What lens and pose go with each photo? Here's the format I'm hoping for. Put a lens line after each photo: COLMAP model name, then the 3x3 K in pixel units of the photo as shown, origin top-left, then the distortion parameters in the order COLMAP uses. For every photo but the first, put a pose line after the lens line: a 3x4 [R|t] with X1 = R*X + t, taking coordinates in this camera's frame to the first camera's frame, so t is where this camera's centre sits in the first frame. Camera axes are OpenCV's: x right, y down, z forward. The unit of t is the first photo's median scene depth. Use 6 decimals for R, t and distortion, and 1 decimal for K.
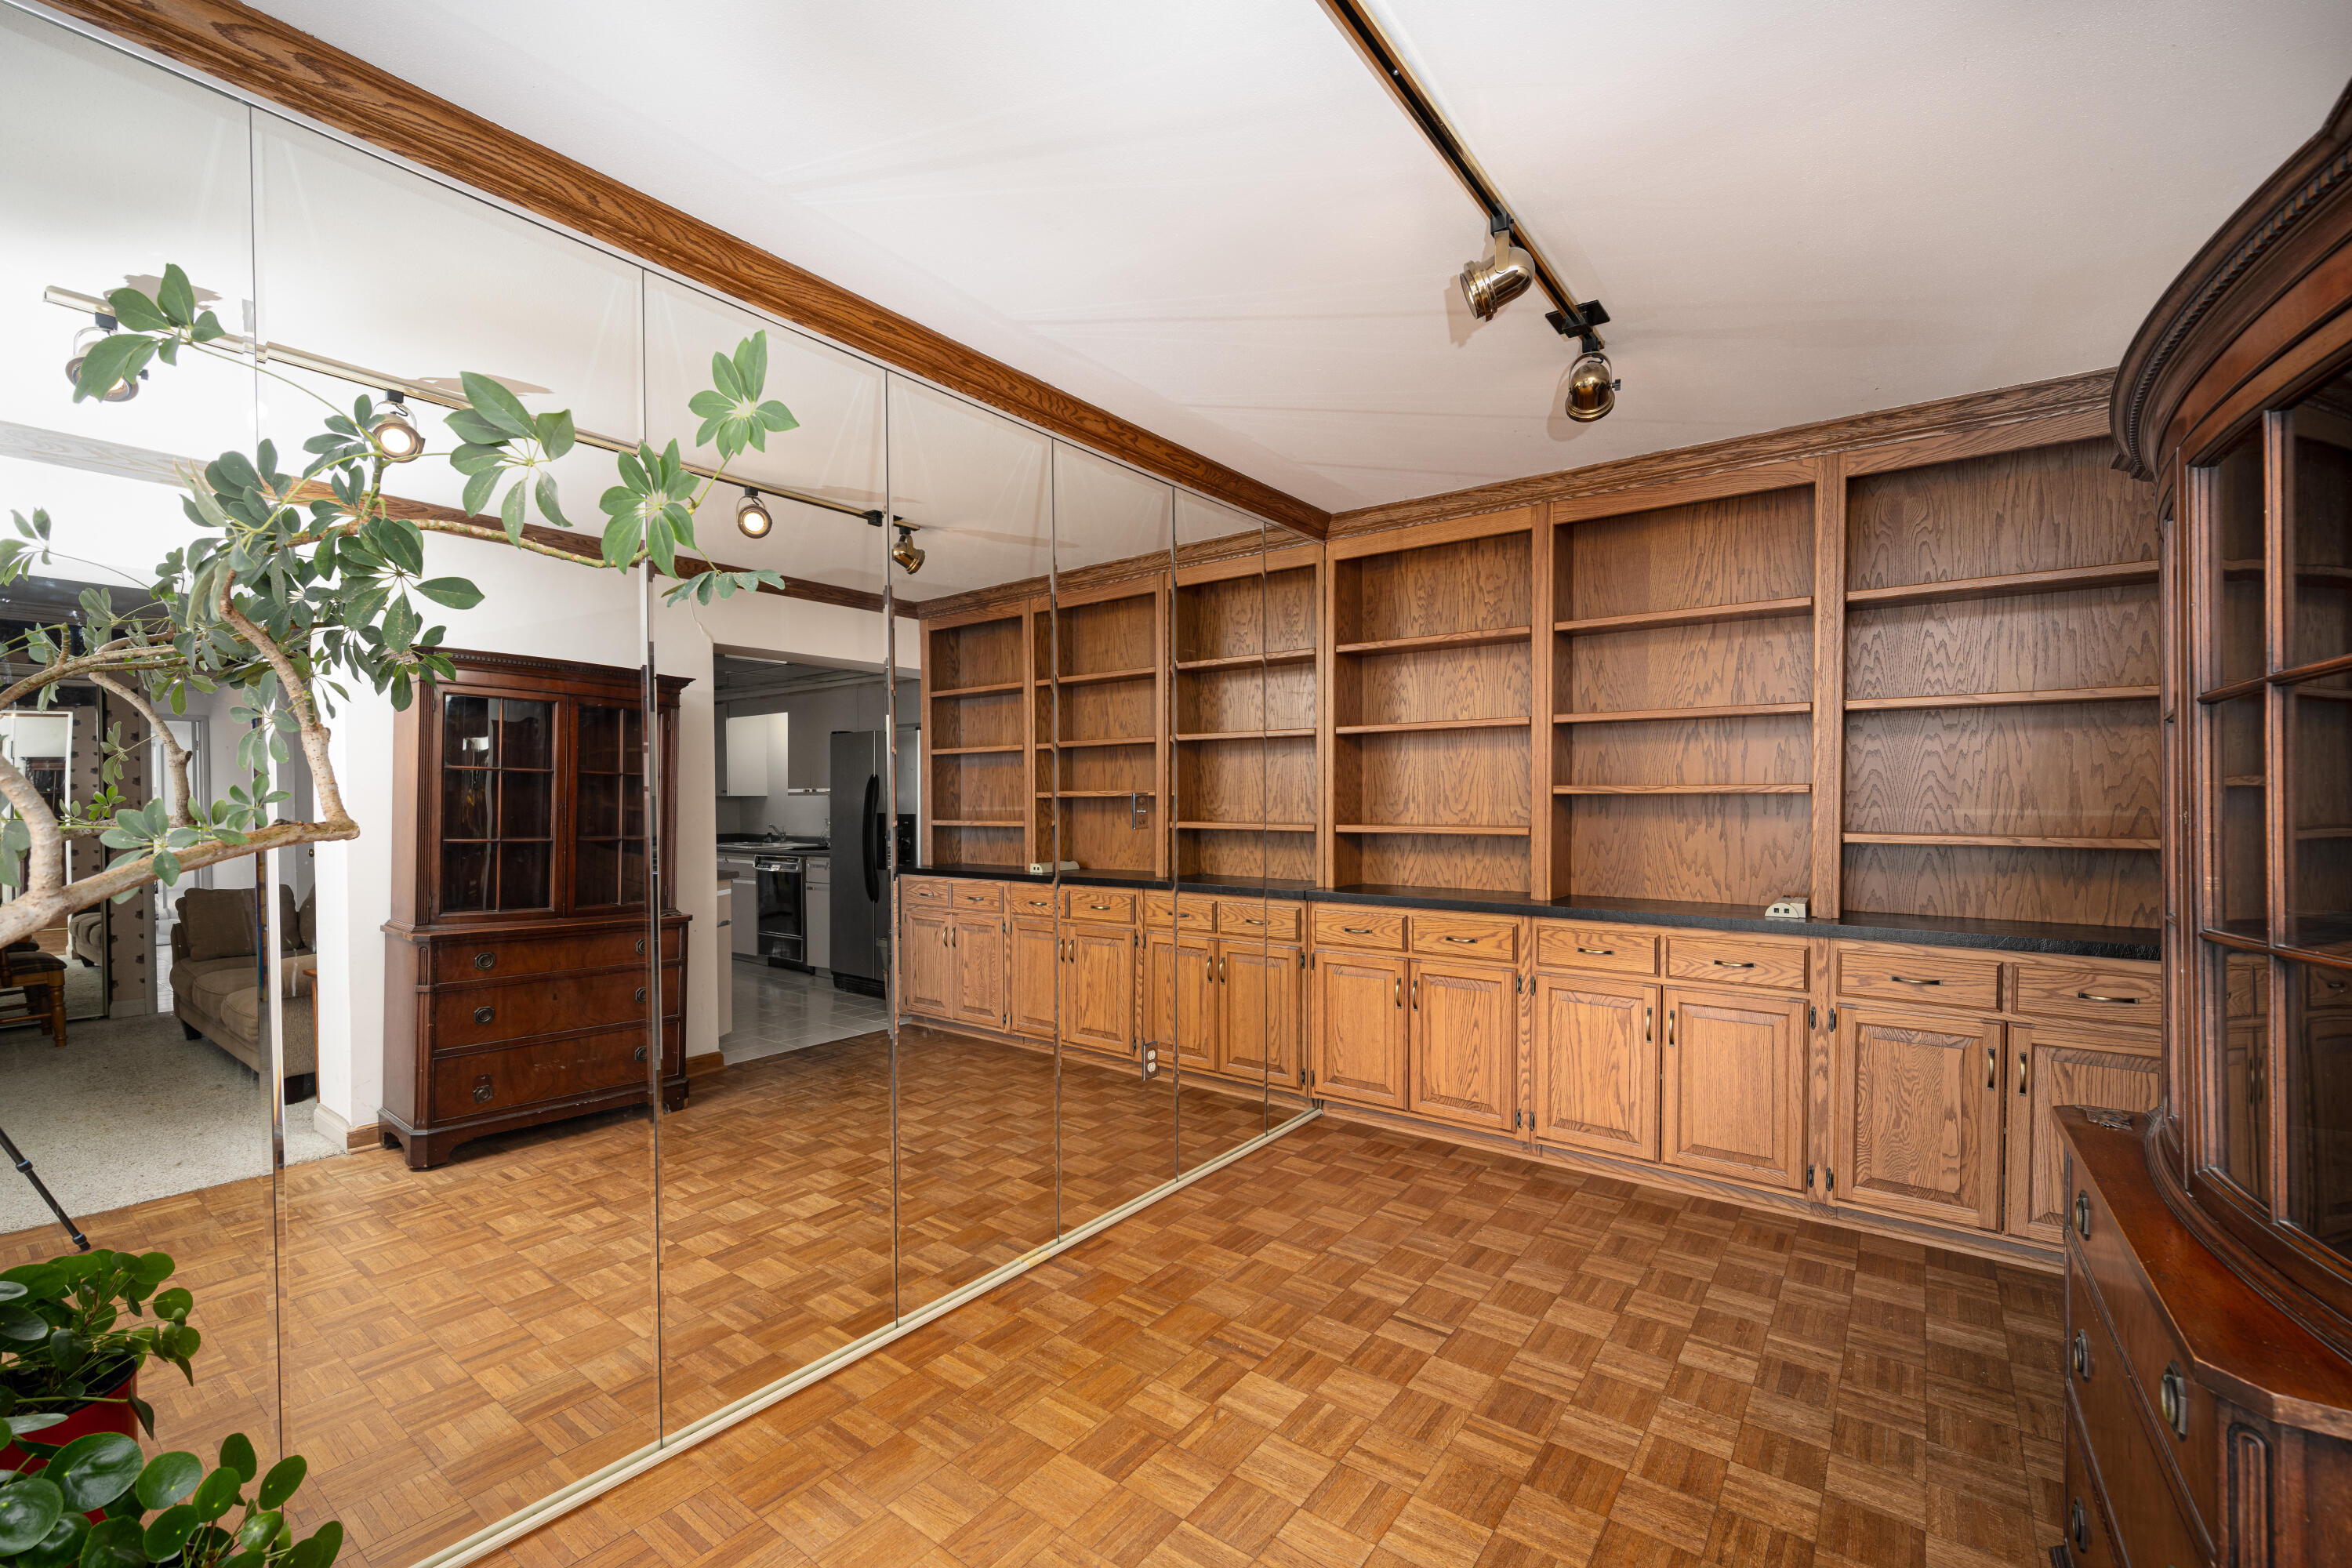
lens RADIAL K [[1037.4, 0, 1175.3], [0, 1037.4, 795.5], [0, 0, 1]] dist [-0.008224, 0.000148]
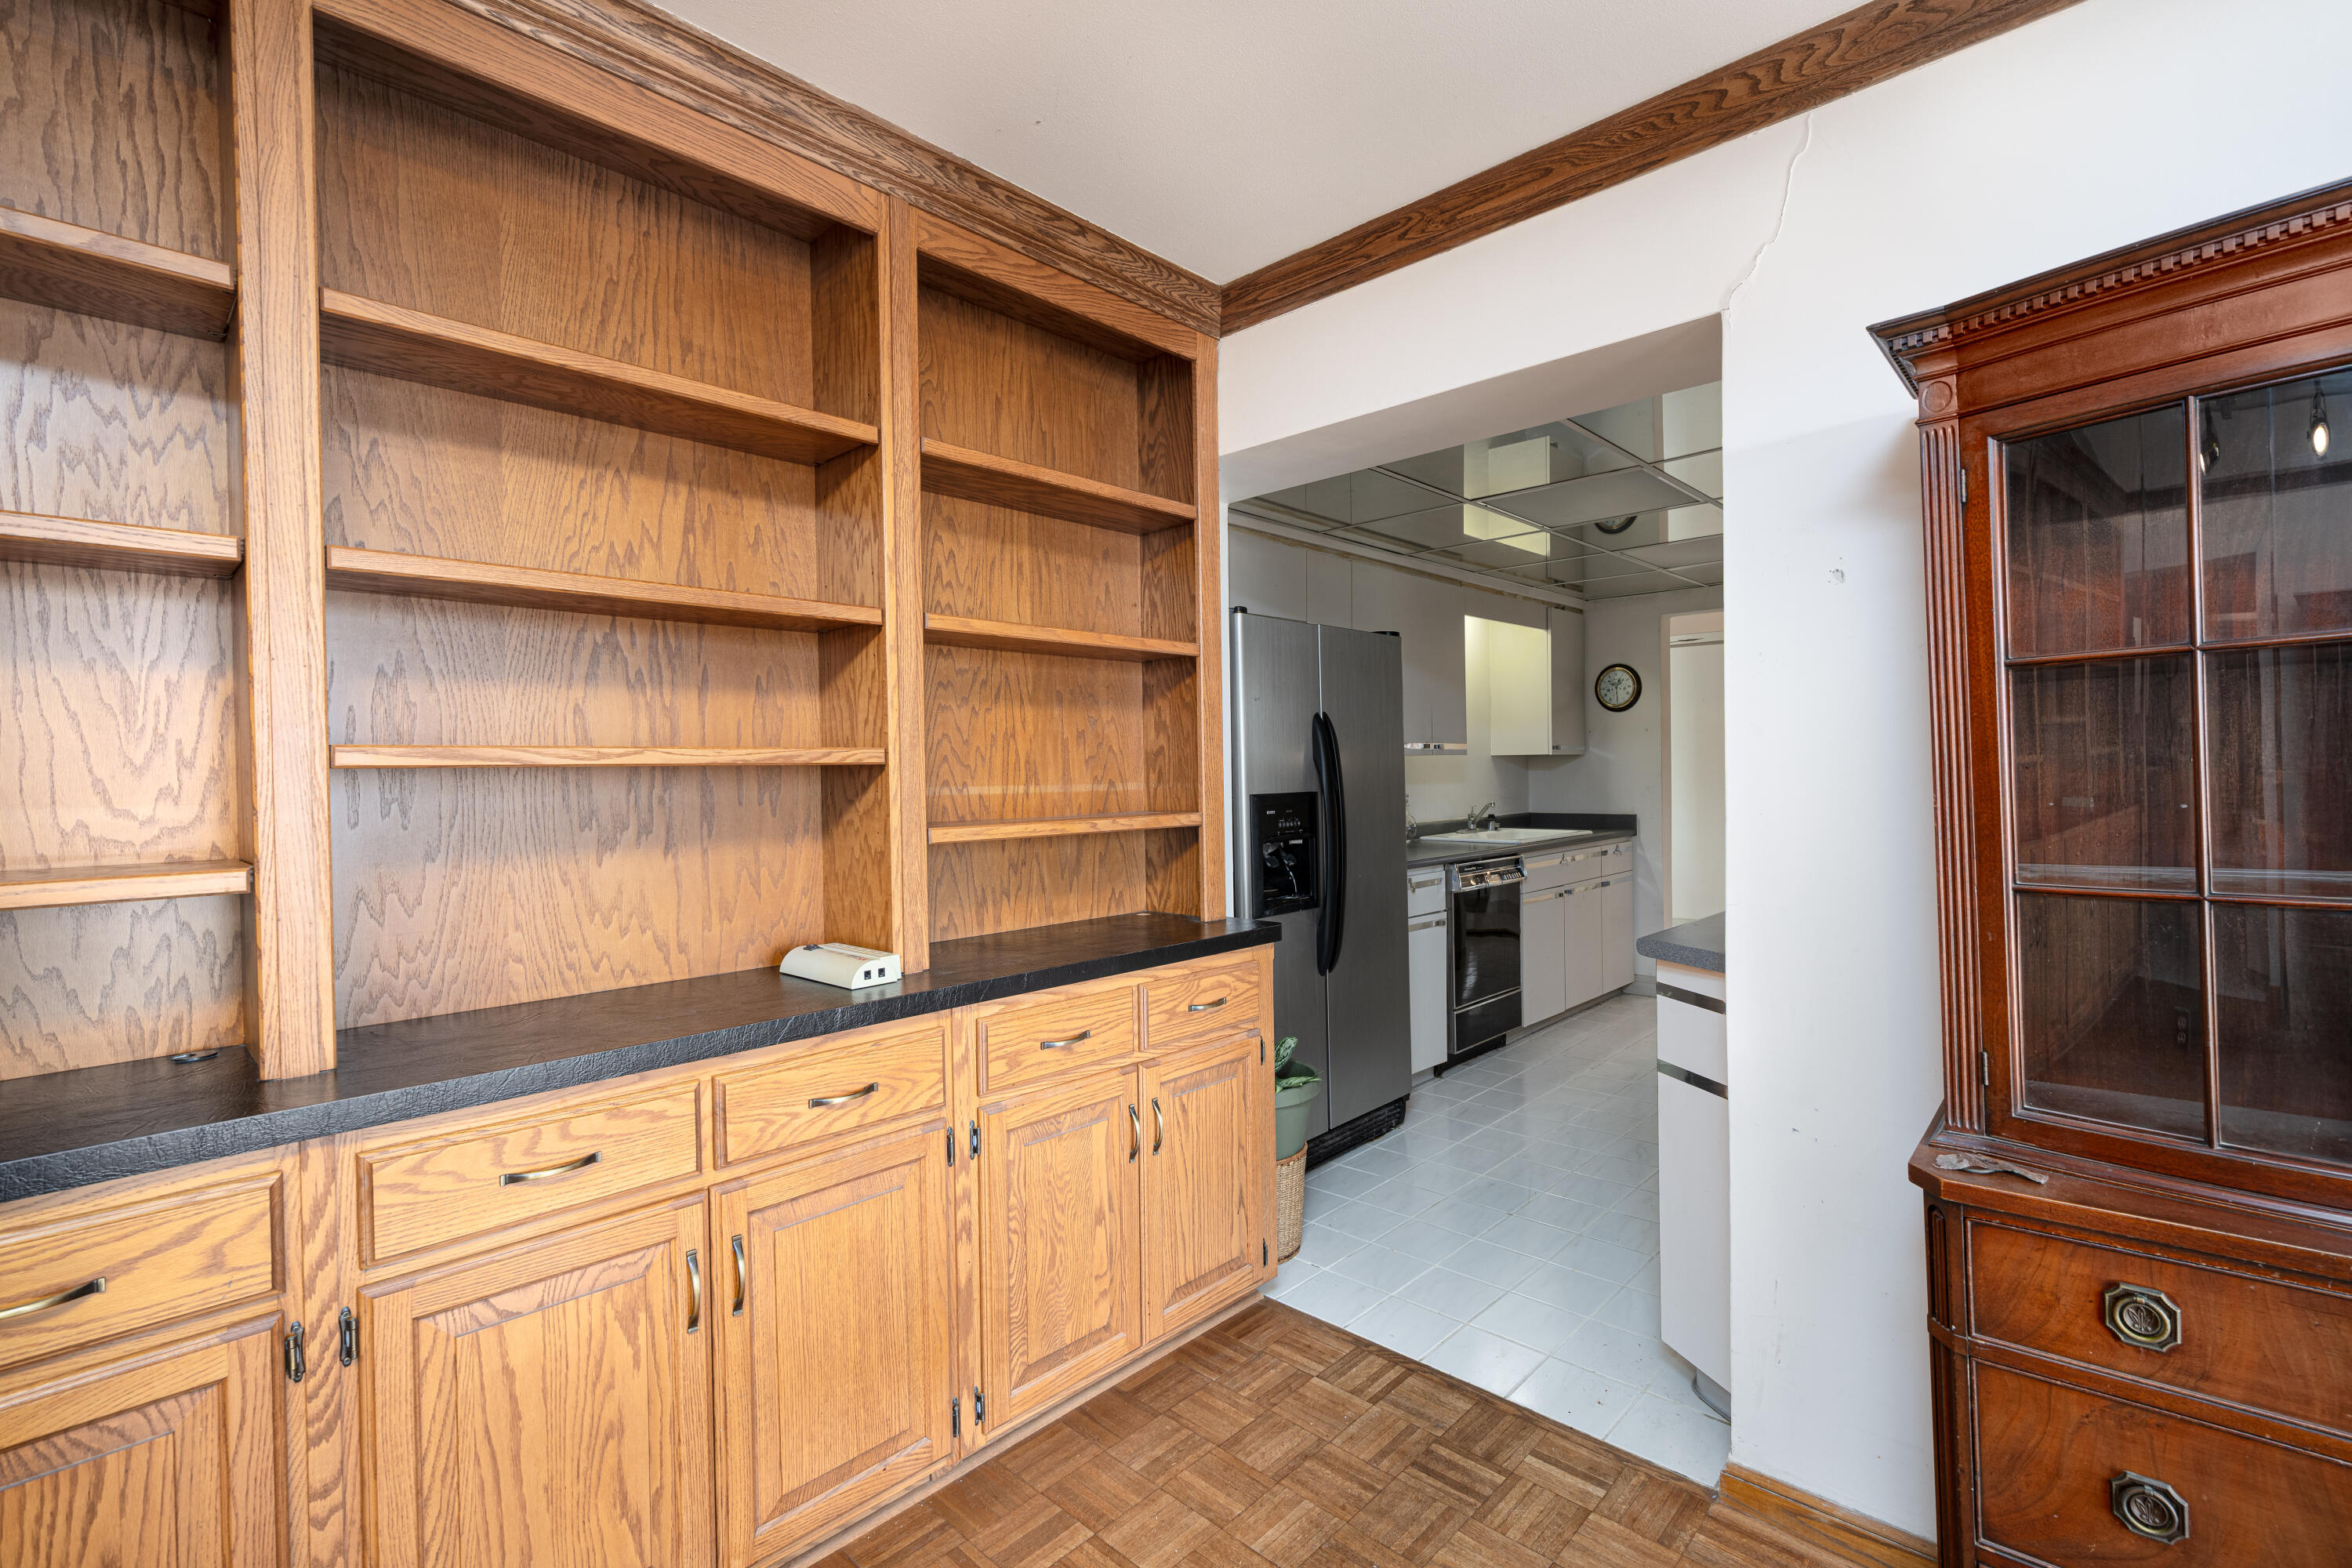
lens RADIAL K [[1037.4, 0, 1168.4], [0, 1037.4, 785.1], [0, 0, 1]] dist [-0.008224, 0.000148]
pose [[0.102269, -0.012516, 0.994678, 0.048306], [0.014786, 0.999830, 0.011060, 0.006008], [-0.994647, 0.013576, 0.102436, 0.777251]]
